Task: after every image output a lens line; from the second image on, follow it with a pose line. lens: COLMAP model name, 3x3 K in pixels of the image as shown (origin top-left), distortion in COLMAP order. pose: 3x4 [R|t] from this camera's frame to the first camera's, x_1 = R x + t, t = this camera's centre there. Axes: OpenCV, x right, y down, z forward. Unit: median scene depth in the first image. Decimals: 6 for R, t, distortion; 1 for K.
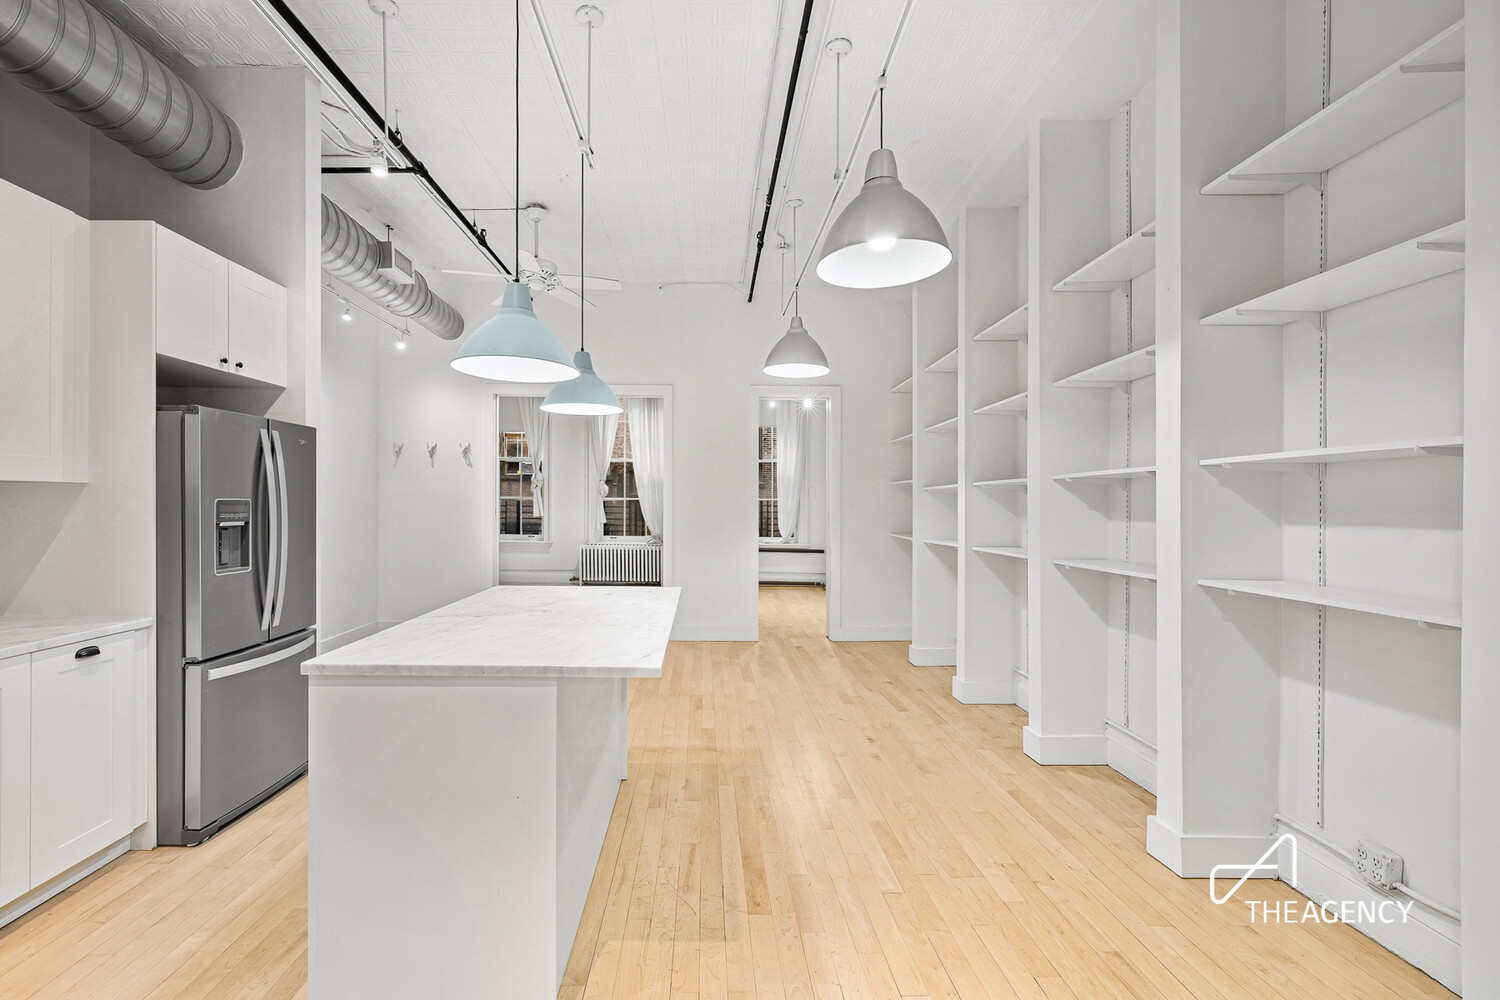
lens RADIAL K [[640.8, 0, 744.8], [0, 640.8, 500.7], [0, 0, 1]] dist [-0.000523, 0.002956]
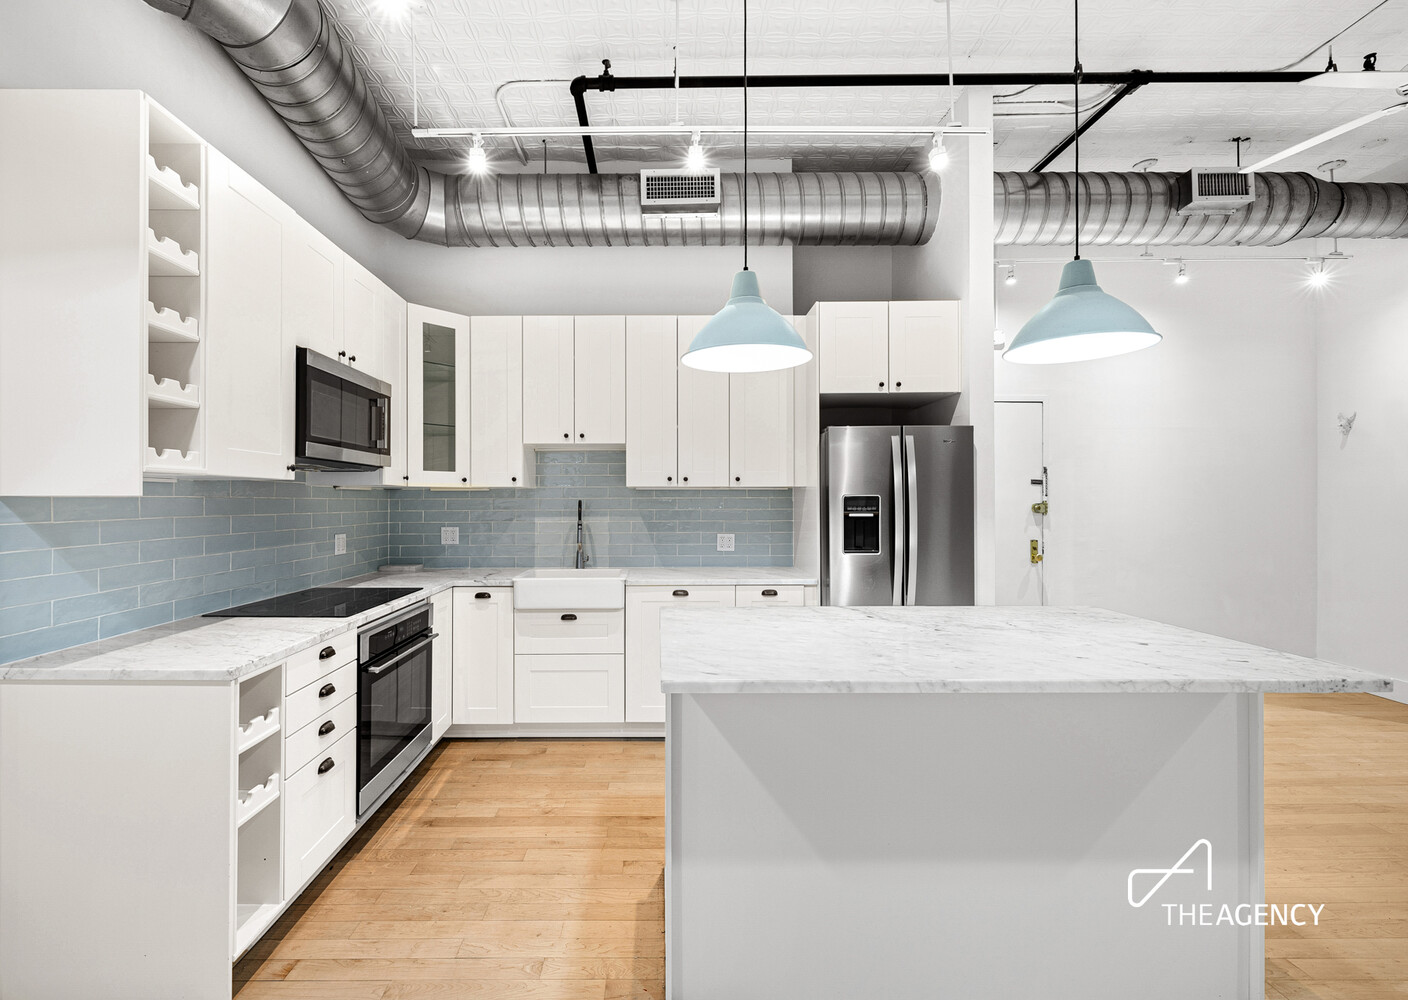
lens RADIAL K [[643.5, 0, 657.1], [0, 643.5, 495.3], [0, 0, 1]] dist [0.013020, -0.001899]
pose [[-0.030440, -0.014698, -0.999429, 0.255927], [0.006488, 0.999868, -0.014902, 0.007124], [0.999516, -0.006938, -0.030340, 0.340336]]
